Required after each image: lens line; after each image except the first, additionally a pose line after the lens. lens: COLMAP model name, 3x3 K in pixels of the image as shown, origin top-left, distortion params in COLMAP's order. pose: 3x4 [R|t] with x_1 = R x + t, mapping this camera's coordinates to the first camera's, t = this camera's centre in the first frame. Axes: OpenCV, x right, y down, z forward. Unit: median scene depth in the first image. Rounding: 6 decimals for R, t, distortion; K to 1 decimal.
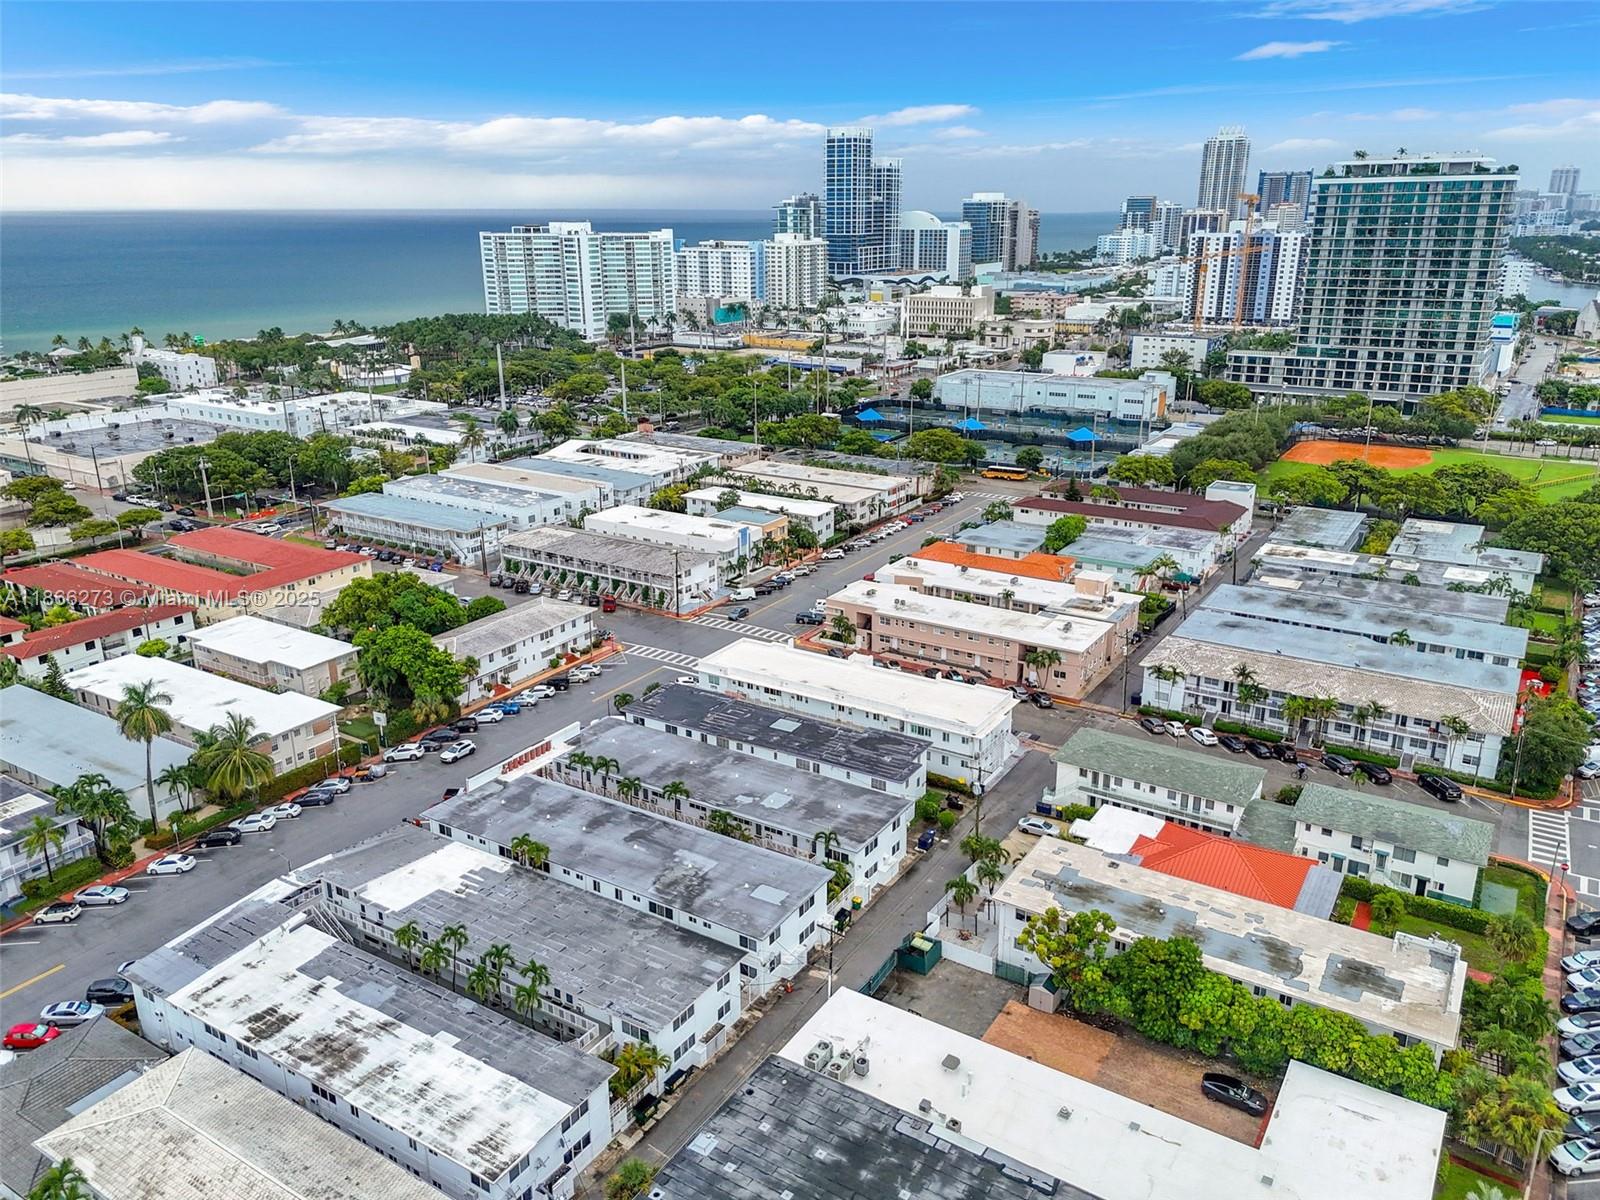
lens RADIAL K [[1177.7, 0, 754.0], [0, 1177.7, 634.2], [0, 0, 1]] dist [0.068251, -0.002808]
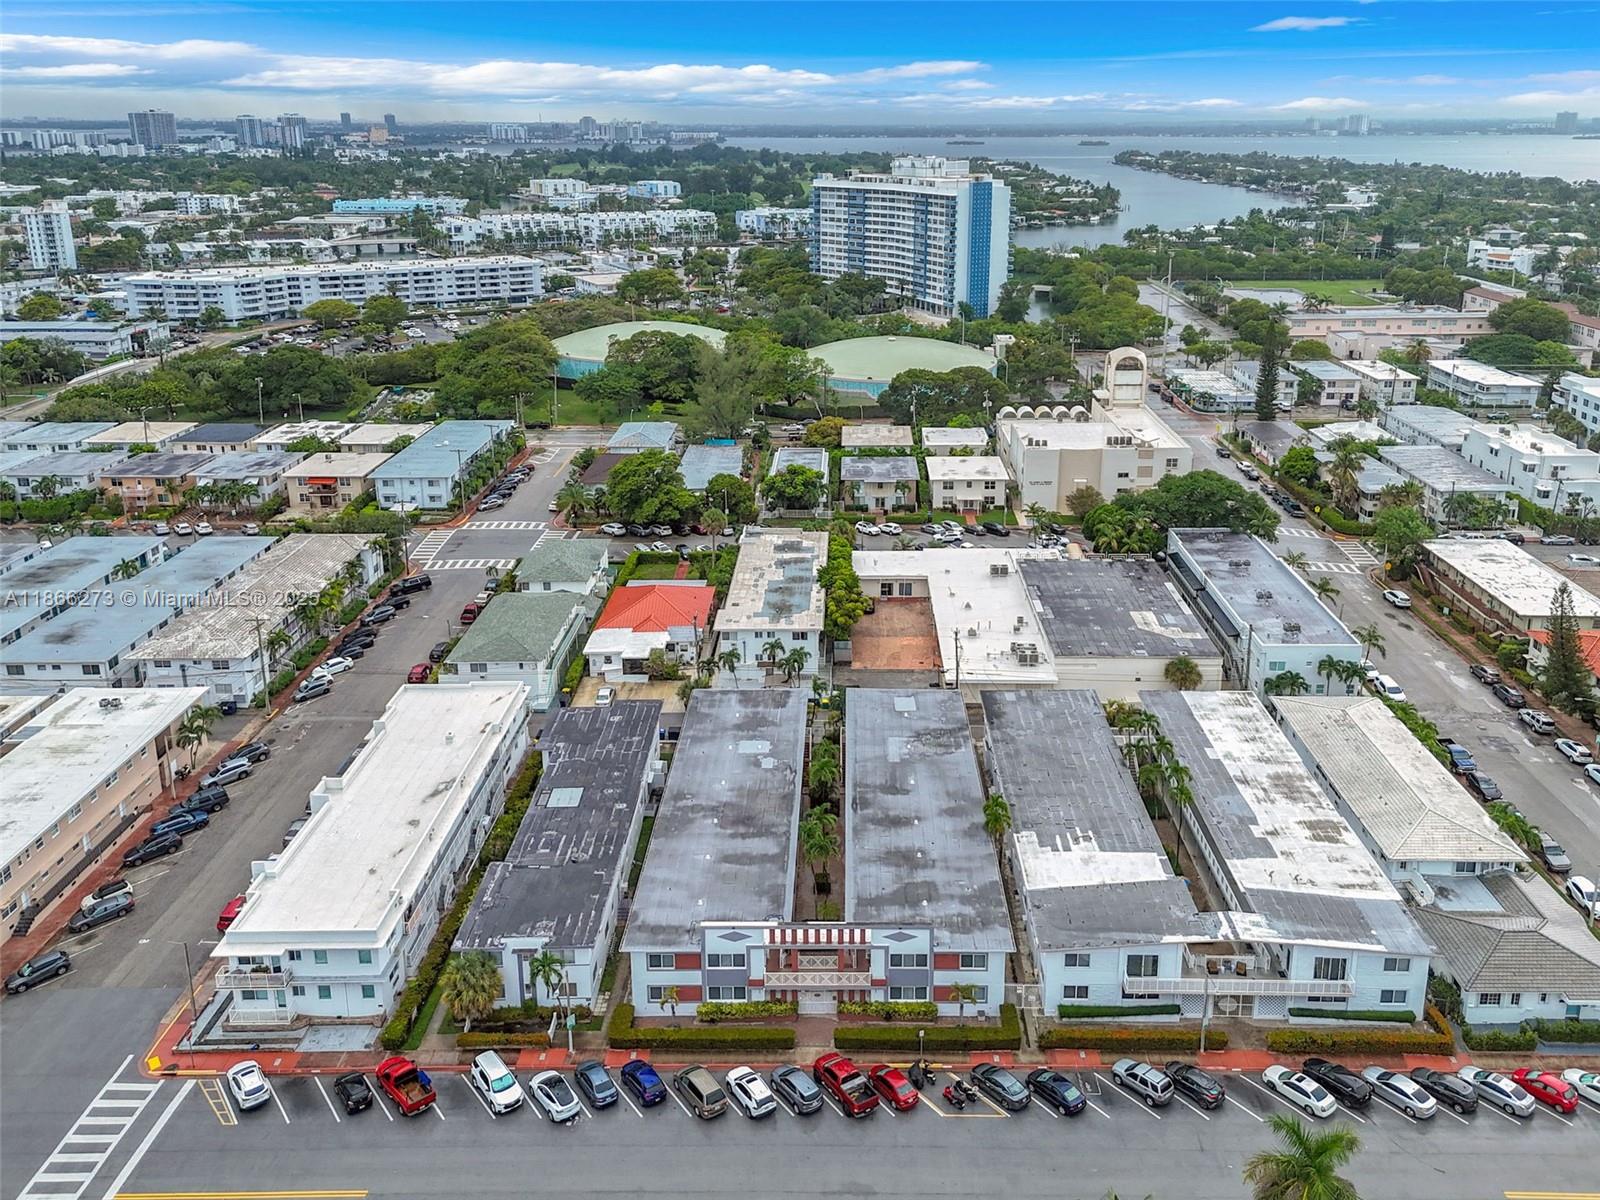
lens RADIAL K [[1191.4, 0, 846.8], [0, 1191.4, 559.7], [0, 0, 1]] dist [0.075272, -0.047648]
pose [[-0.560412, -0.281756, 0.778814, -0.555324], [0.283733, 0.818137, 0.500148, -0.335353], [-0.778096, 0.501264, -0.378550, 0.947769]]
